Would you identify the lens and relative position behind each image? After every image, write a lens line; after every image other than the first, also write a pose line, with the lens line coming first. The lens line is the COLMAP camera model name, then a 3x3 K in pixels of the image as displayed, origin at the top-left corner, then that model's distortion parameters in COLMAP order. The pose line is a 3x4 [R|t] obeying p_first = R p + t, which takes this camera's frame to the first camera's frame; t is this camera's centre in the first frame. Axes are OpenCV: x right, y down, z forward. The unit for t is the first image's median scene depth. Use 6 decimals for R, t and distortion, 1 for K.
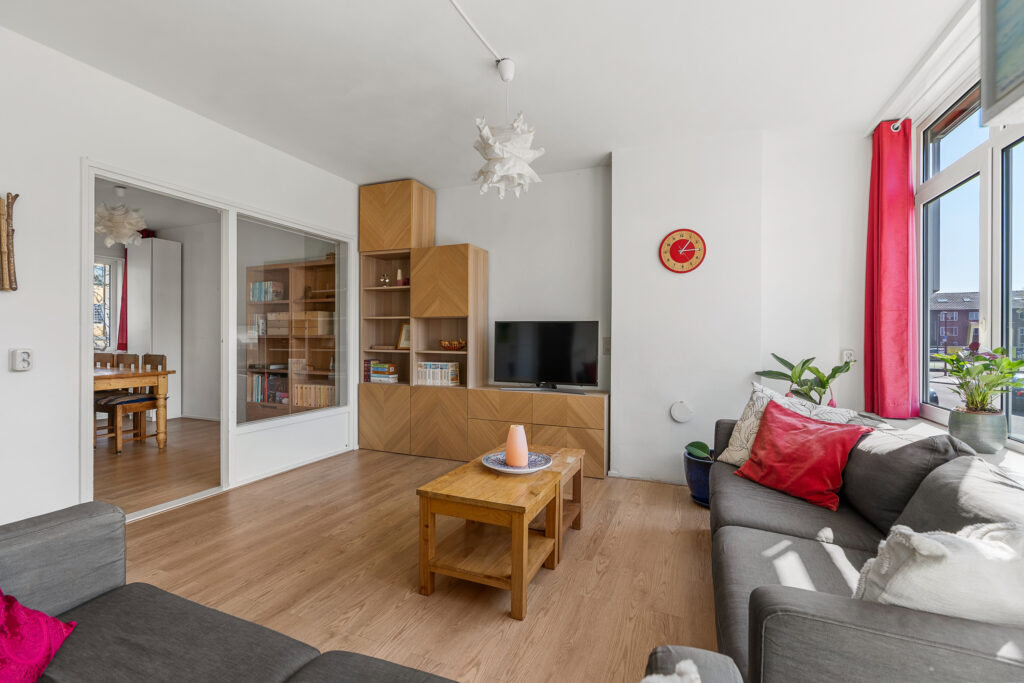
lens RADIAL K [[466.1, 0, 511.9], [0, 466.1, 338.3], [0, 0, 1]] dist [0.000264, -0.000123]
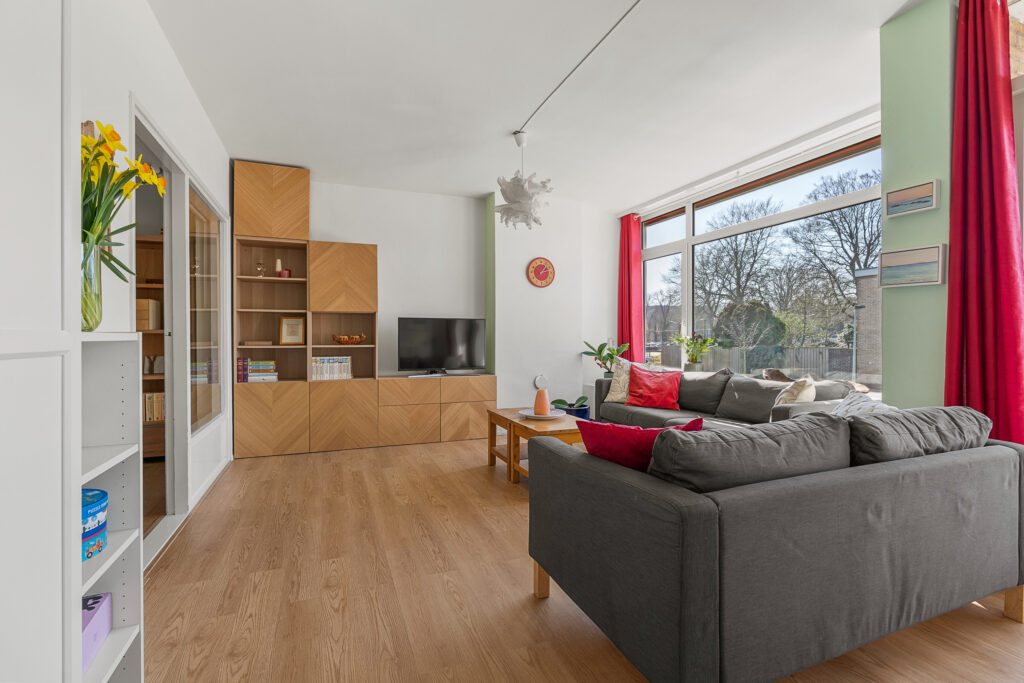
lens RADIAL K [[466.1, 0, 515.7], [0, 466.1, 338.1], [0, 0, 1]] dist [0.000264, -0.000123]
pose [[0.716390, -0.009611, 0.697634, -0.601621], [0.009567, 0.999946, 0.003951, 0.011238], [-0.697634, 0.003844, 0.716444, 0.001732]]
